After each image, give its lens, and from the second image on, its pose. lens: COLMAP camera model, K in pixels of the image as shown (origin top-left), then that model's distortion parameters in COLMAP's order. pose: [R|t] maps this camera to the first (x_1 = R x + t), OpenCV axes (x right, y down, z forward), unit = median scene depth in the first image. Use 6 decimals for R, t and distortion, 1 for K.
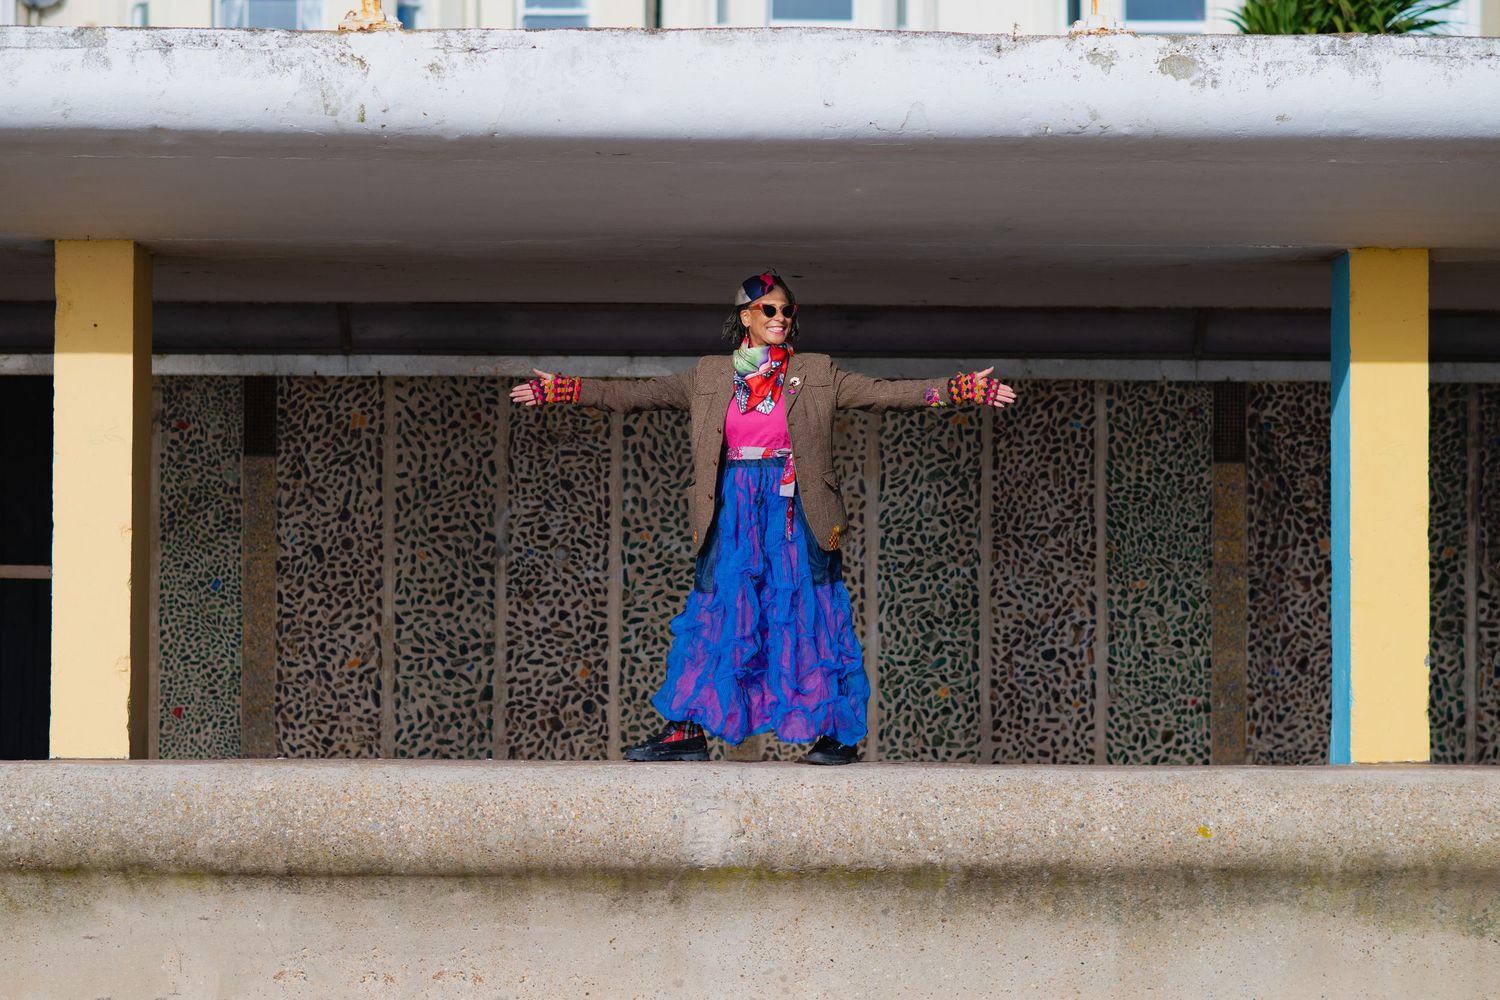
lens RADIAL K [[3516.0, 0, 746.5], [0, 3516.0, 498.4], [0, 0, 1]] dist [0.037296, 0.000000]
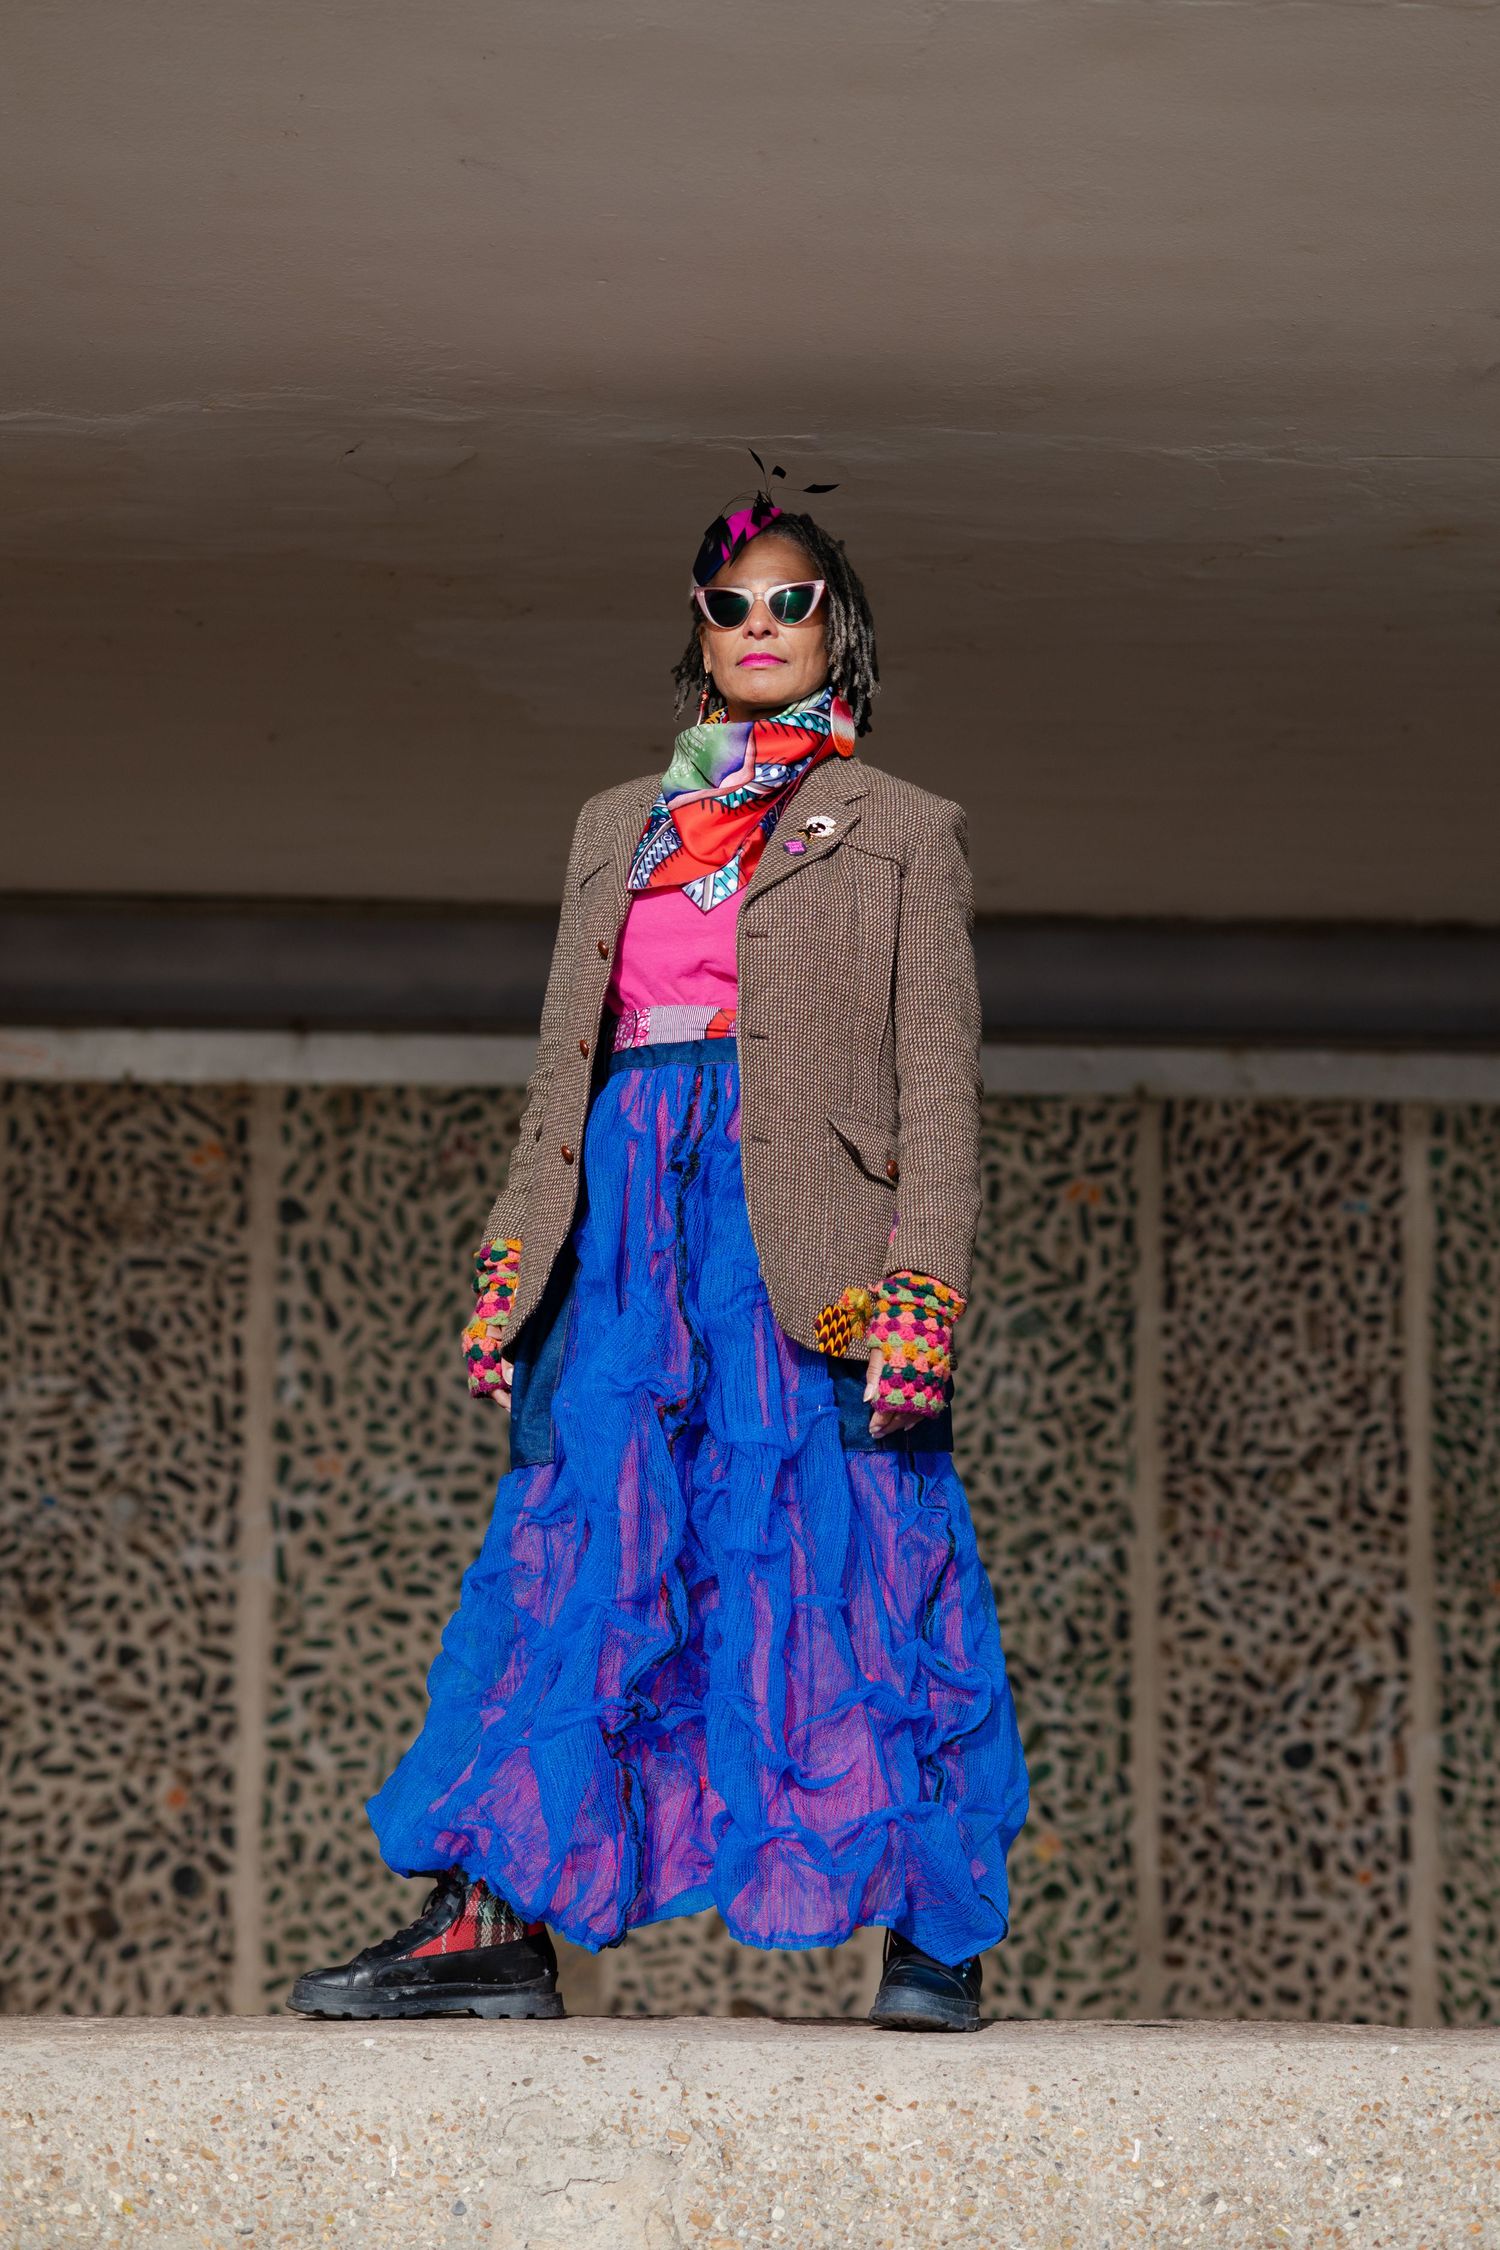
lens RADIAL K [[5273.9, 0, 762.7], [0, 5273.9, 1129.9], [0, 0, 1]] dist [0.037296, 0.000000]
pose [[0.998168, 0.009661, 0.059720, -0.015369], [-0.004199, 0.995850, -0.090916, 0.027706], [-0.060350, 0.090499, 0.994066, 0.375977]]
